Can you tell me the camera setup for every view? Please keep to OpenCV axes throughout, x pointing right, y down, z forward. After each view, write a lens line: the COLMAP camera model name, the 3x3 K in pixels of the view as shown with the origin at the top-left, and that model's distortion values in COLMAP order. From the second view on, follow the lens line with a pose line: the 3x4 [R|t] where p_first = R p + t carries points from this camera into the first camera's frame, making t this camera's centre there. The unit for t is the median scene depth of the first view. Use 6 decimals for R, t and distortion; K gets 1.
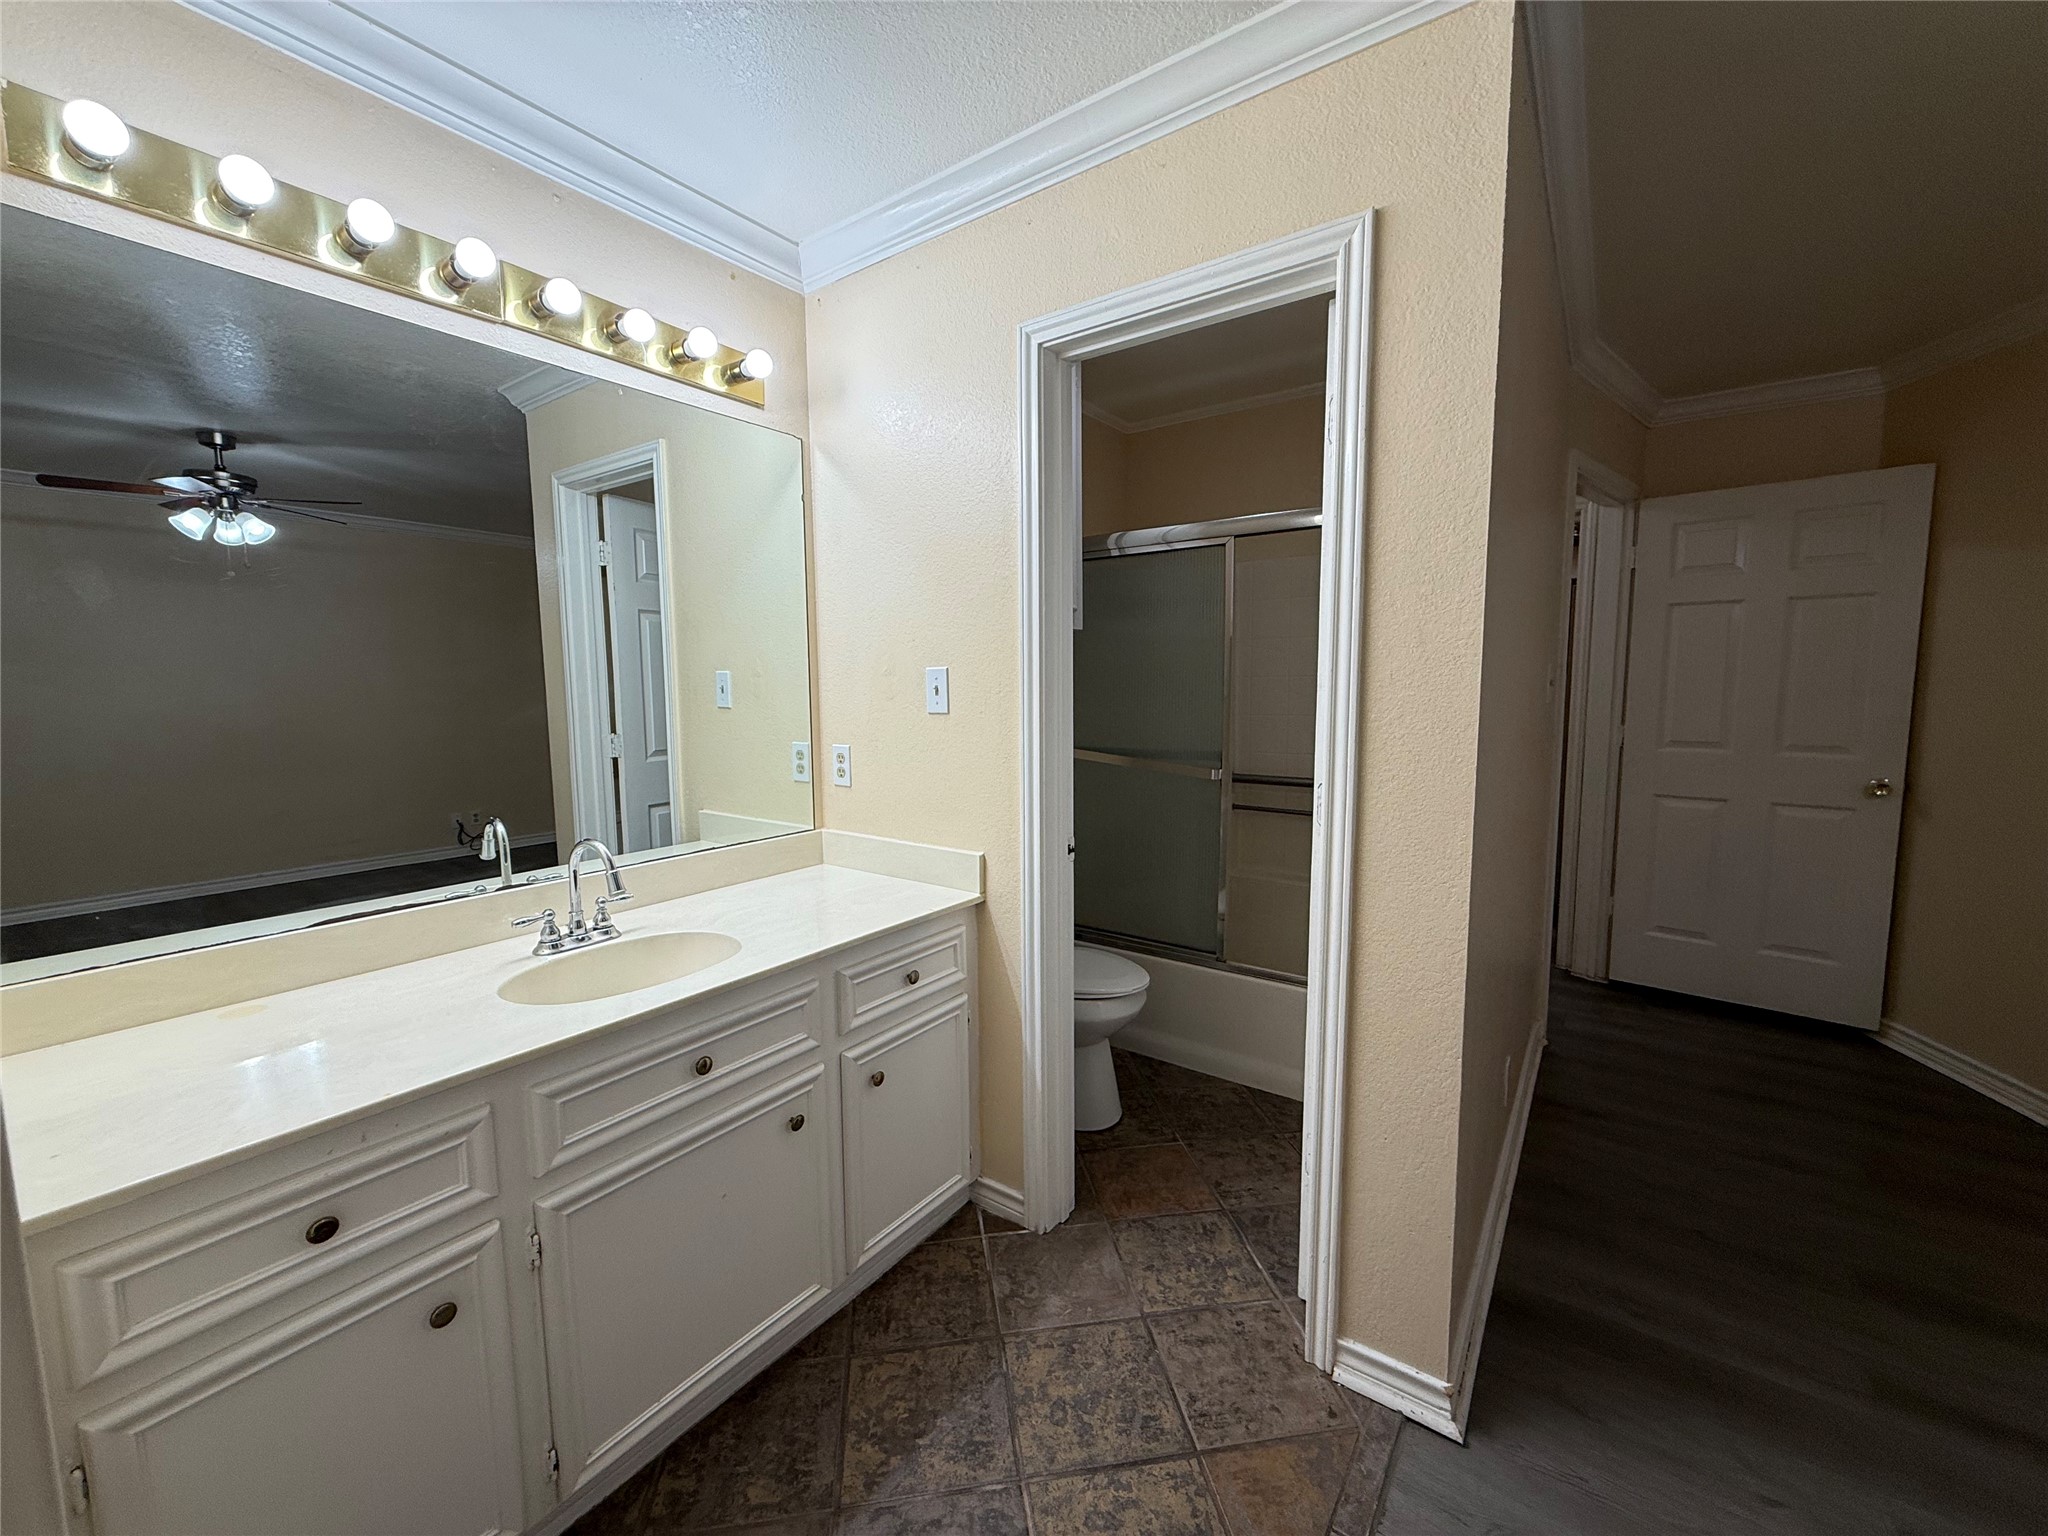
lens RADIAL K [[813.9, 0, 1015.4], [0, 813.9, 763.1], [0, 0, 1]] dist [0.001335, 0.000067]
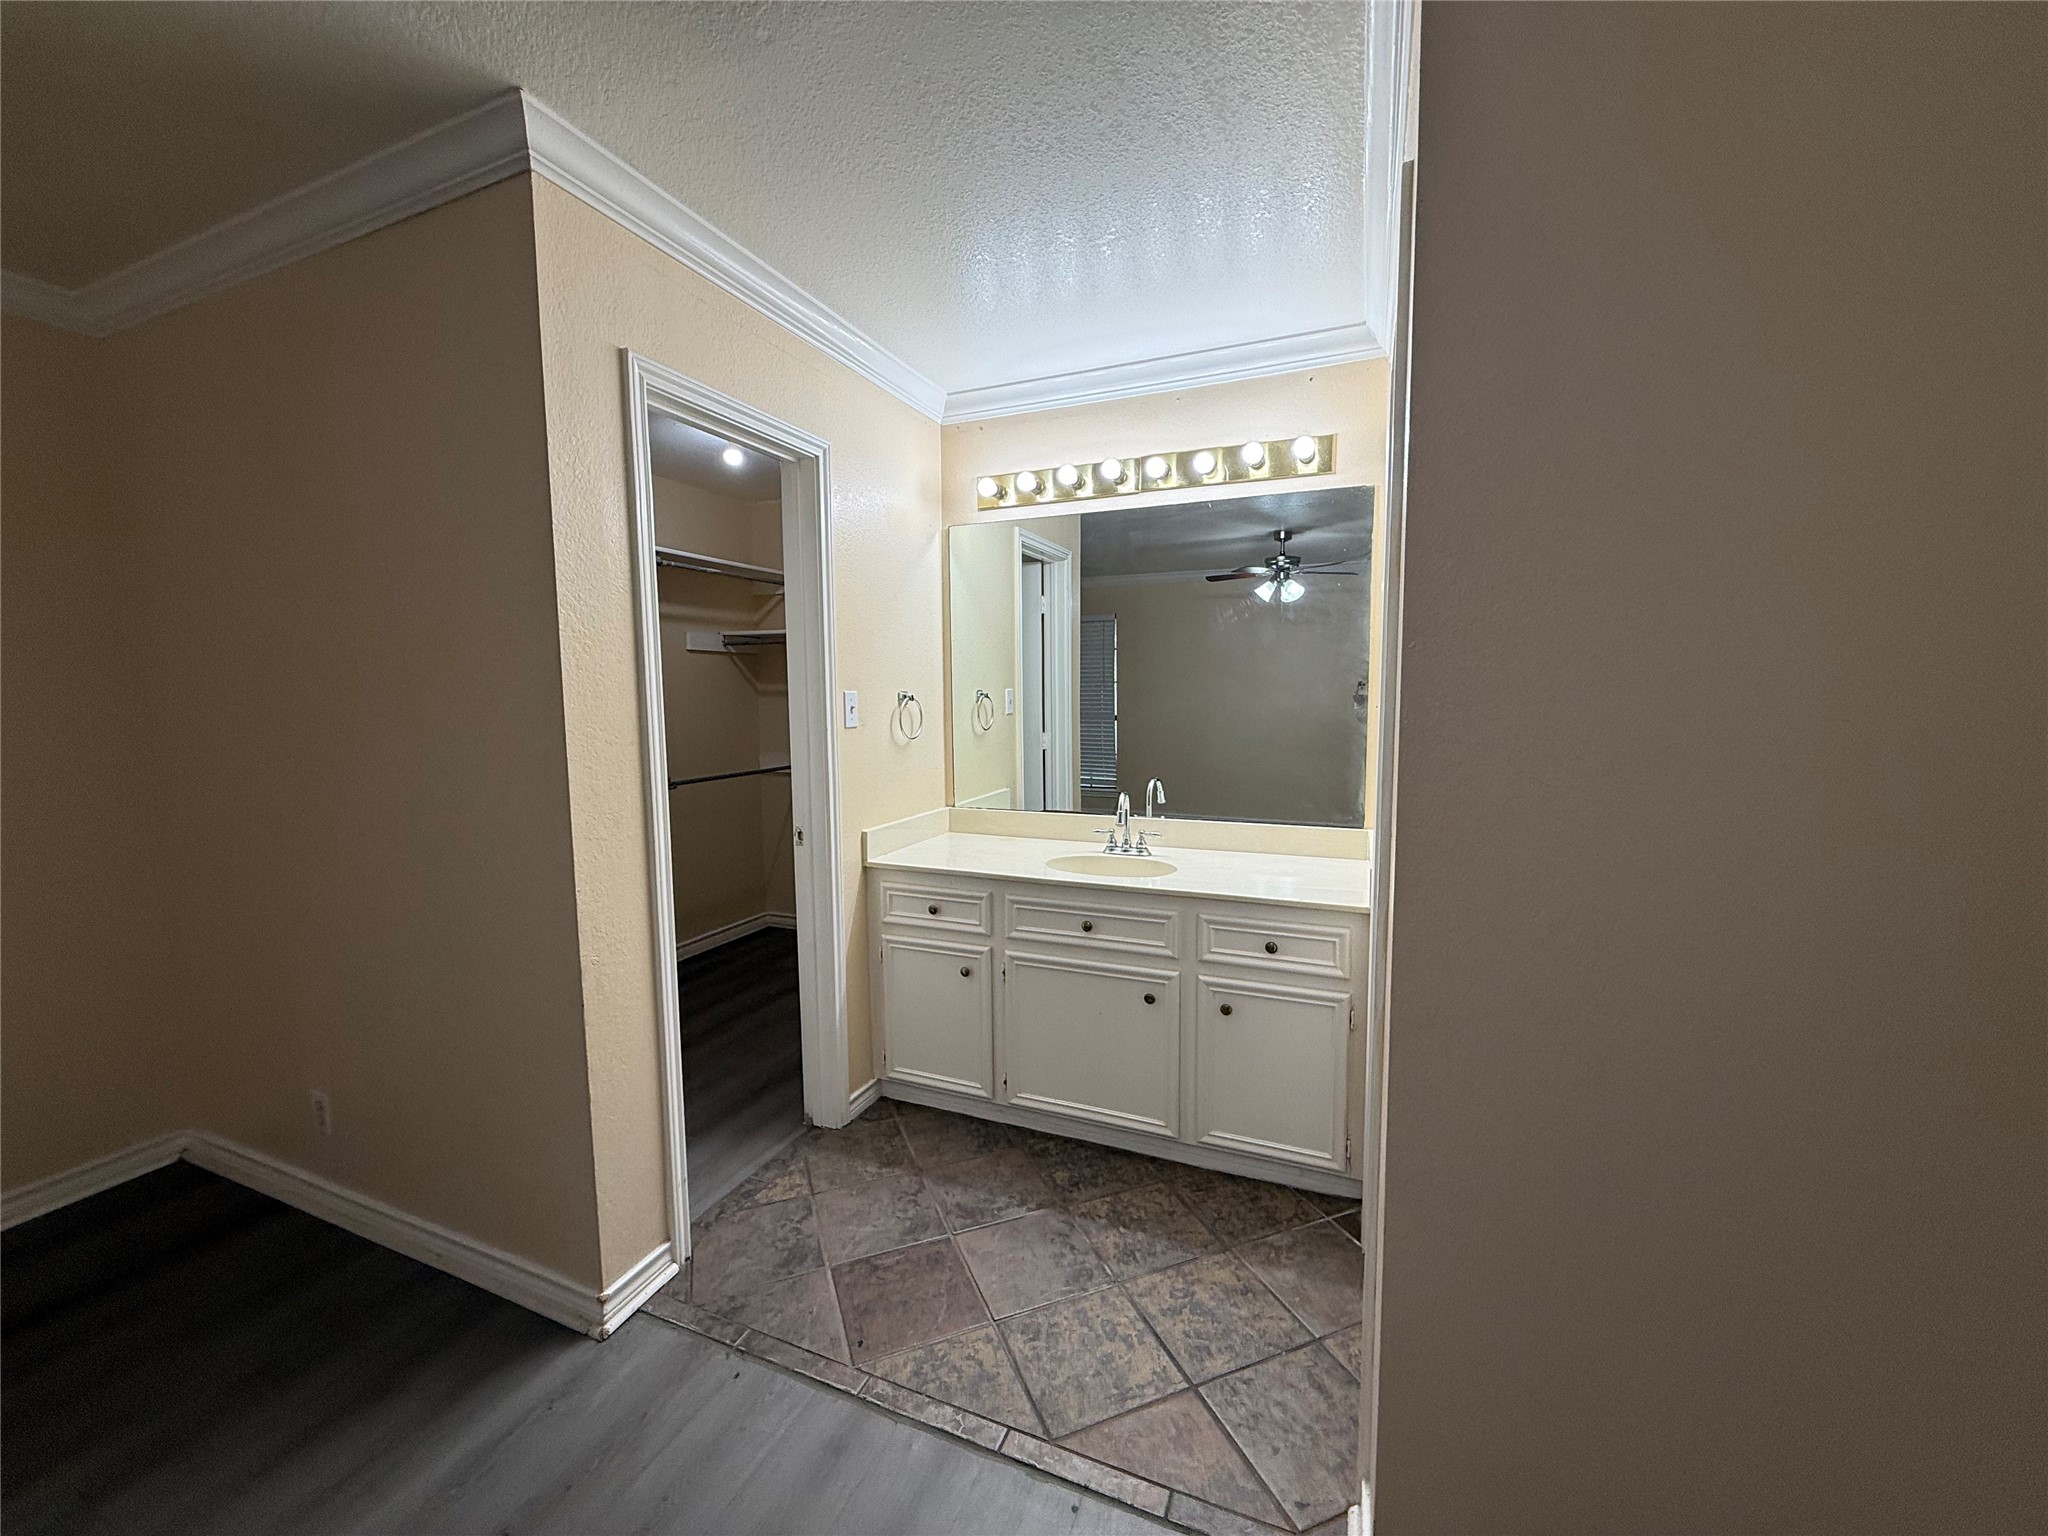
lens RADIAL K [[813.9, 0, 1022.3], [0, 813.9, 772.1], [0, 0, 1]] dist [0.001335, 0.000067]
pose [[0.227767, 0.102449, -0.968311, 0.965909], [-0.091220, 0.992321, 0.083533, -0.061864], [0.969433, 0.069304, 0.235363, 0.362367]]
